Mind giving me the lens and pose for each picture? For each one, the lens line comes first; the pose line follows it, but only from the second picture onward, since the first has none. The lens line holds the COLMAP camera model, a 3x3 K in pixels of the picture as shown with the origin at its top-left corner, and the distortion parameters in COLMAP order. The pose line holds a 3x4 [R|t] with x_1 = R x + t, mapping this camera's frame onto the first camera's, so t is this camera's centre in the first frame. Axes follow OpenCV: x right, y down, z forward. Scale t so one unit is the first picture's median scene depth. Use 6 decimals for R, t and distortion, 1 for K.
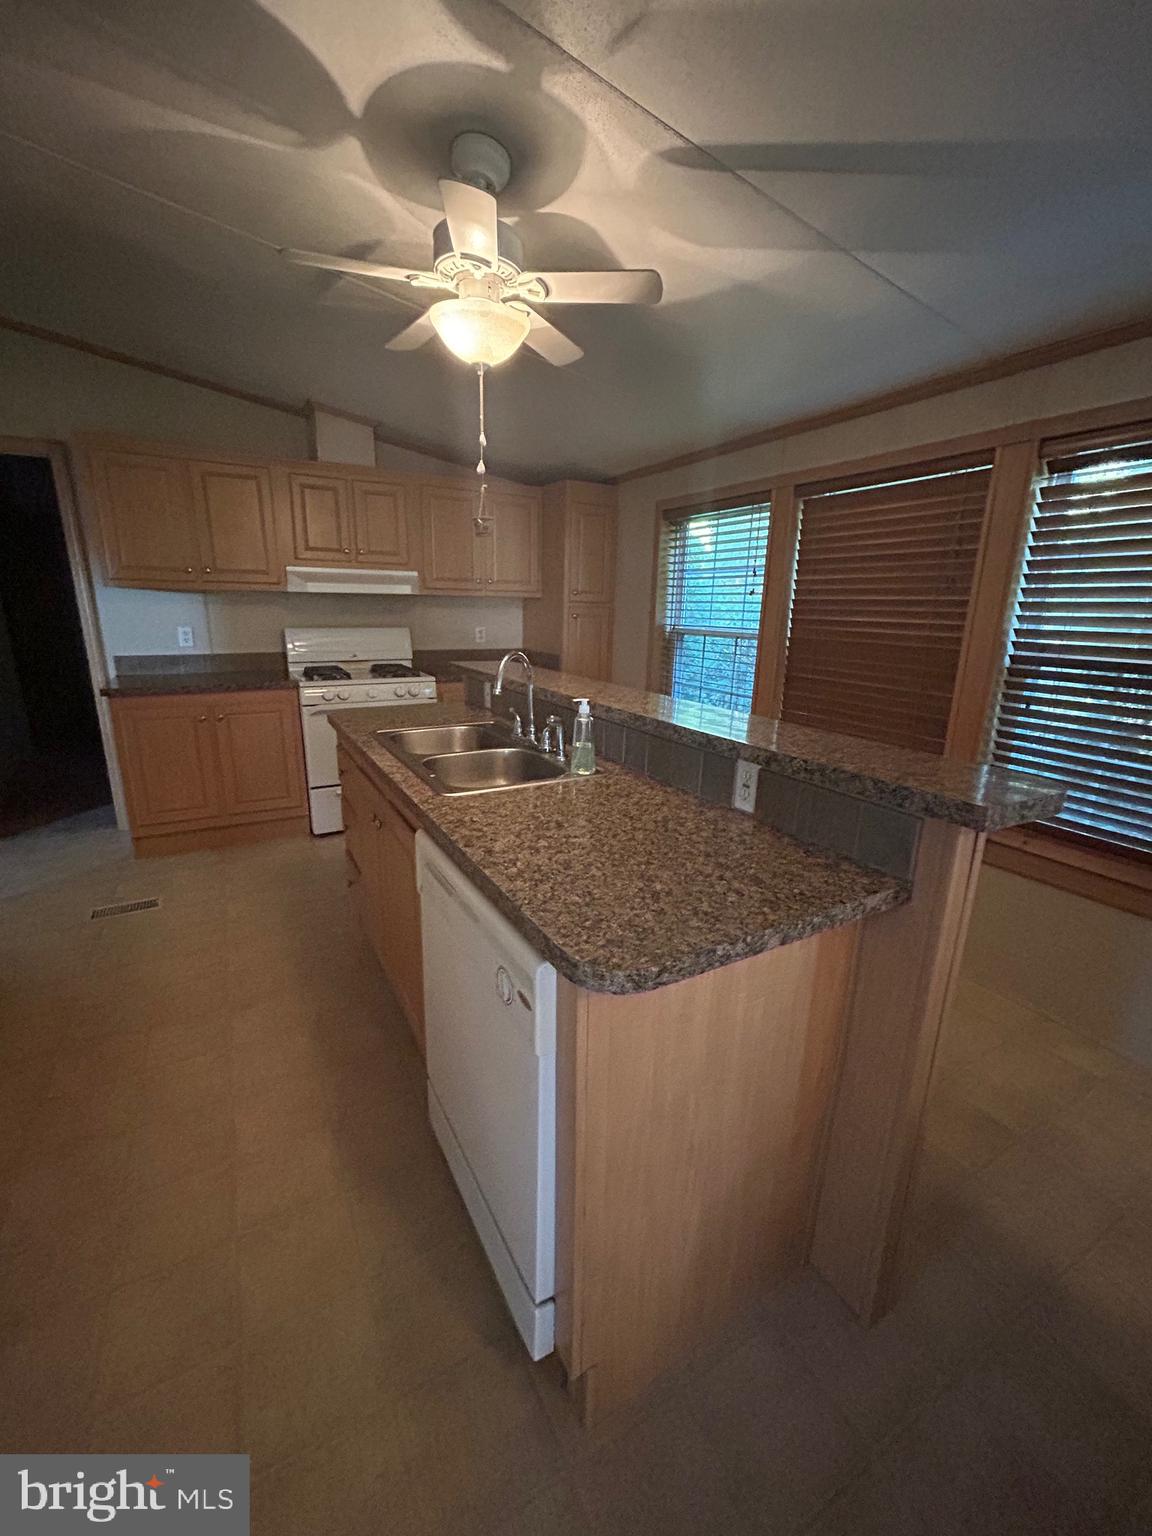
lens RADIAL K [[623.9, 0, 576.0], [0, 623.9, 768.0], [0, 0, 1]] dist [-0.000251, -0.000085]
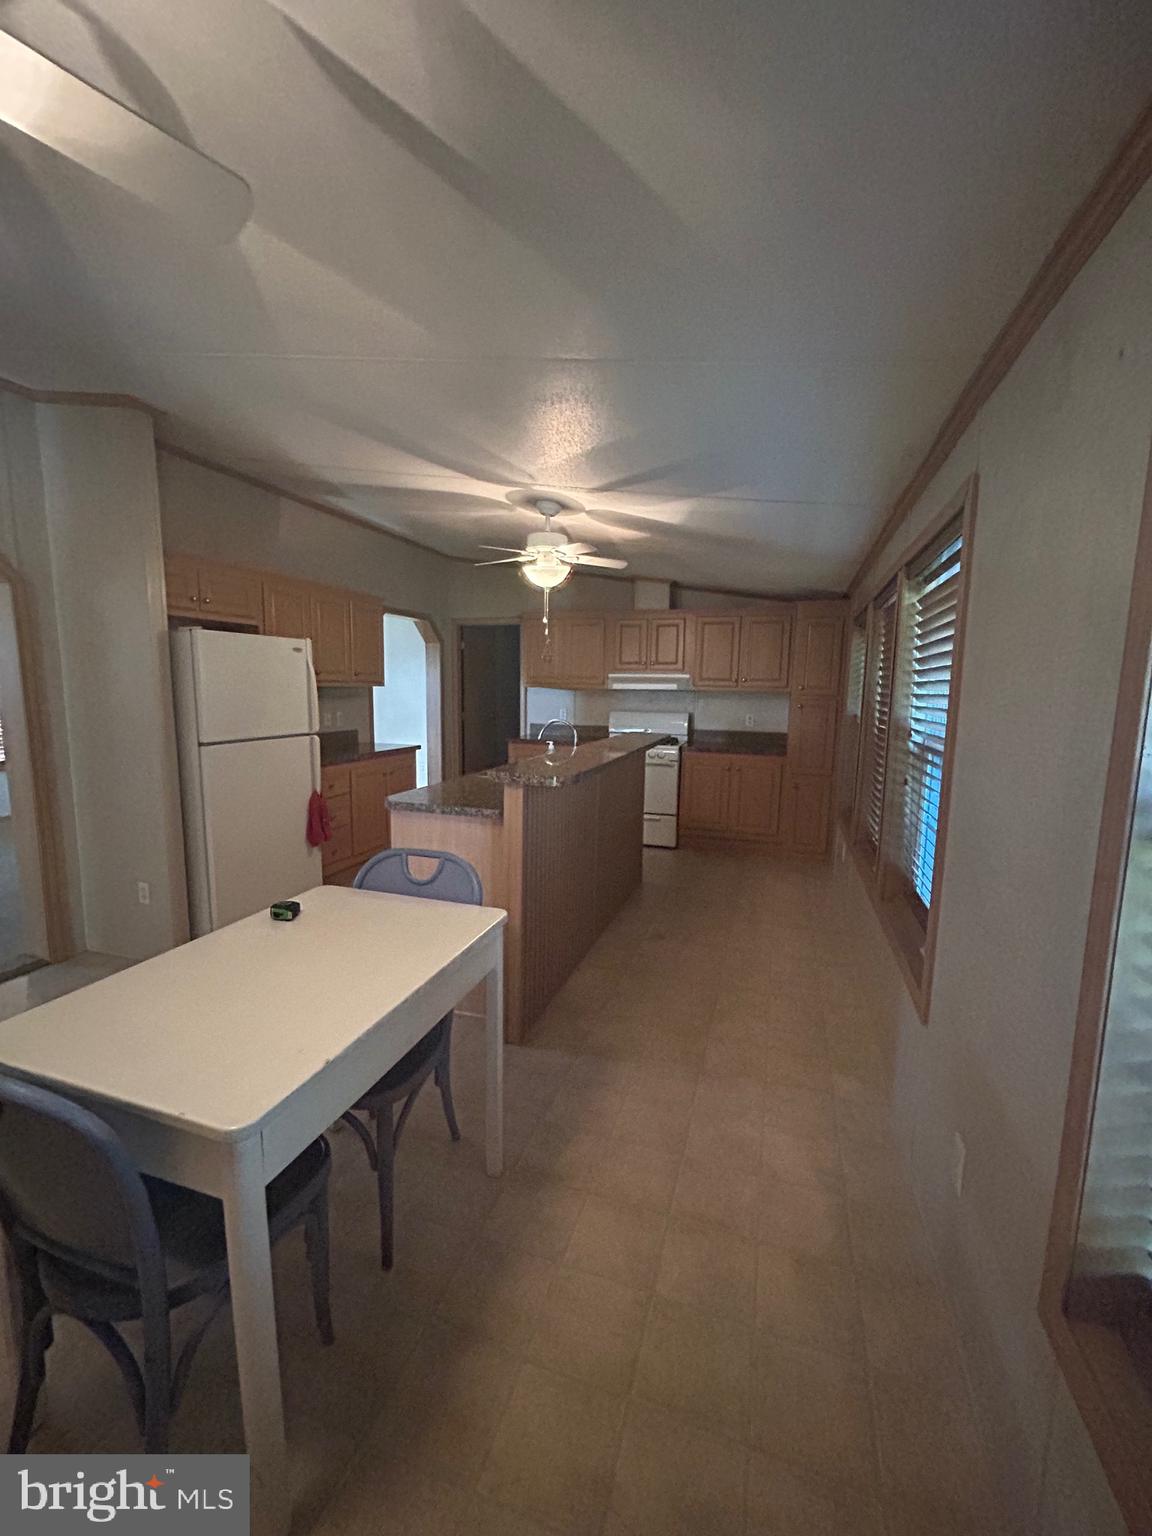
lens RADIAL K [[623.9, 0, 576.0], [0, 623.9, 768.0], [0, 0, 1]] dist [-0.000251, -0.000085]
pose [[0.672271, 0.086757, -0.735204, 0.762742], [-0.194191, 0.979000, -0.062043, 0.040006], [0.714382, 0.184479, 0.675000, -0.130104]]
